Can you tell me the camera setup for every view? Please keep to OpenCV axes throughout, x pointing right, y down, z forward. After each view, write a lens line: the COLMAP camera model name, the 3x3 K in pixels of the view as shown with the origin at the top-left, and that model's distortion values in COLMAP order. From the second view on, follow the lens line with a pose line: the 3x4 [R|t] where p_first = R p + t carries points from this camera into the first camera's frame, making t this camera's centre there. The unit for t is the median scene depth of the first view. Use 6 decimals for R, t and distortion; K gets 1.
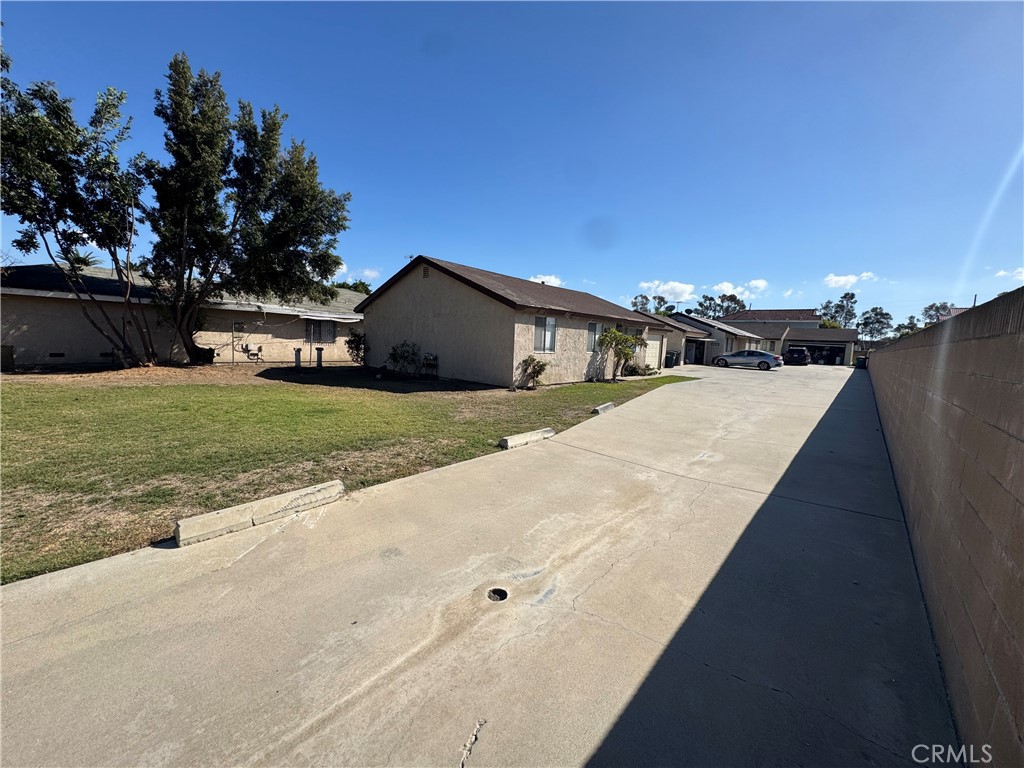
lens RADIAL K [[406.1, 0, 512.0], [0, 406.1, 384.0], [0, 0, 1]] dist [0.000824, 0.000069]
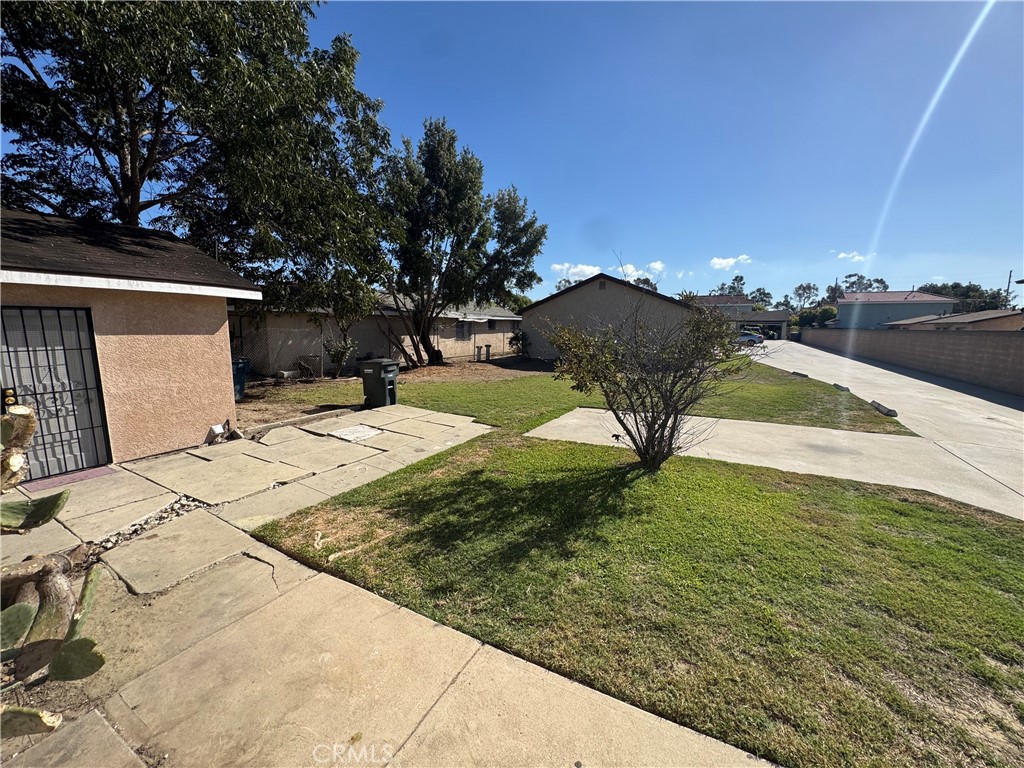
lens RADIAL K [[406.1, 0, 512.0], [0, 406.1, 384.0], [0, 0, 1]] dist [0.000824, 0.000069]
pose [[0.977797, -0.064158, 0.199493, -0.069229], [0.056631, 0.997459, 0.043217, -0.002358], [-0.201759, -0.030960, 0.978946, -0.022072]]
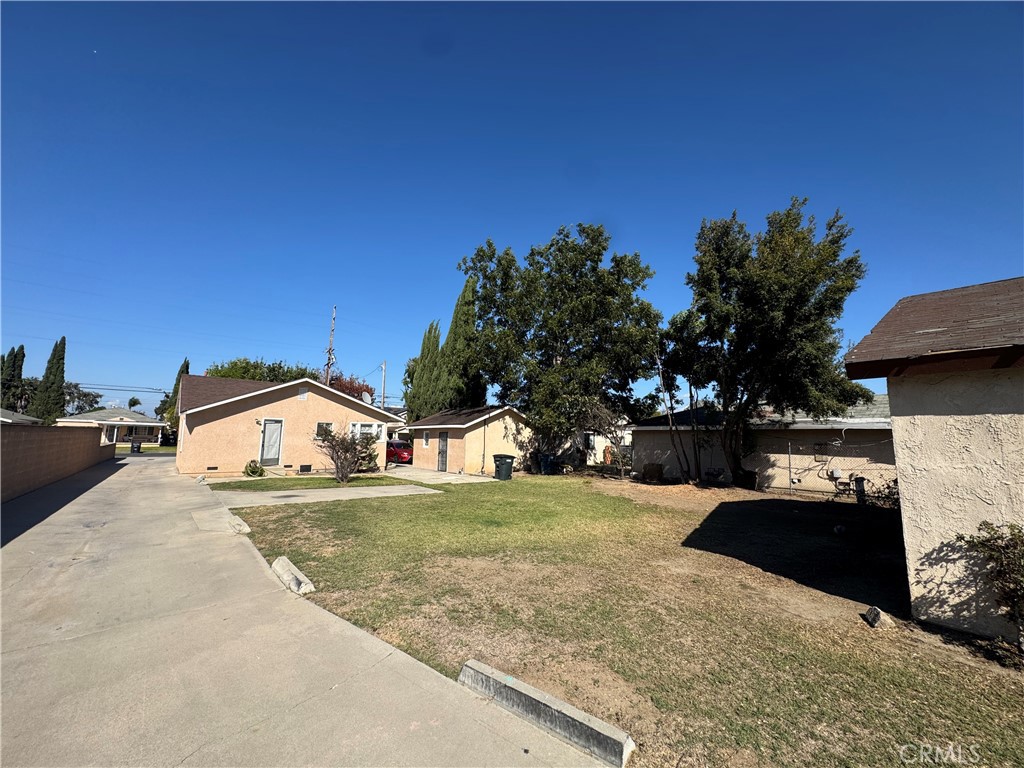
lens RADIAL K [[406.1, 0, 512.0], [0, 406.1, 384.0], [0, 0, 1]] dist [0.000824, 0.000069]
pose [[-0.160924, -0.178013, -0.970781, 0.030595], [-0.132069, 0.978638, -0.157561, -0.006142], [0.978091, 0.102855, -0.180997, 0.057766]]
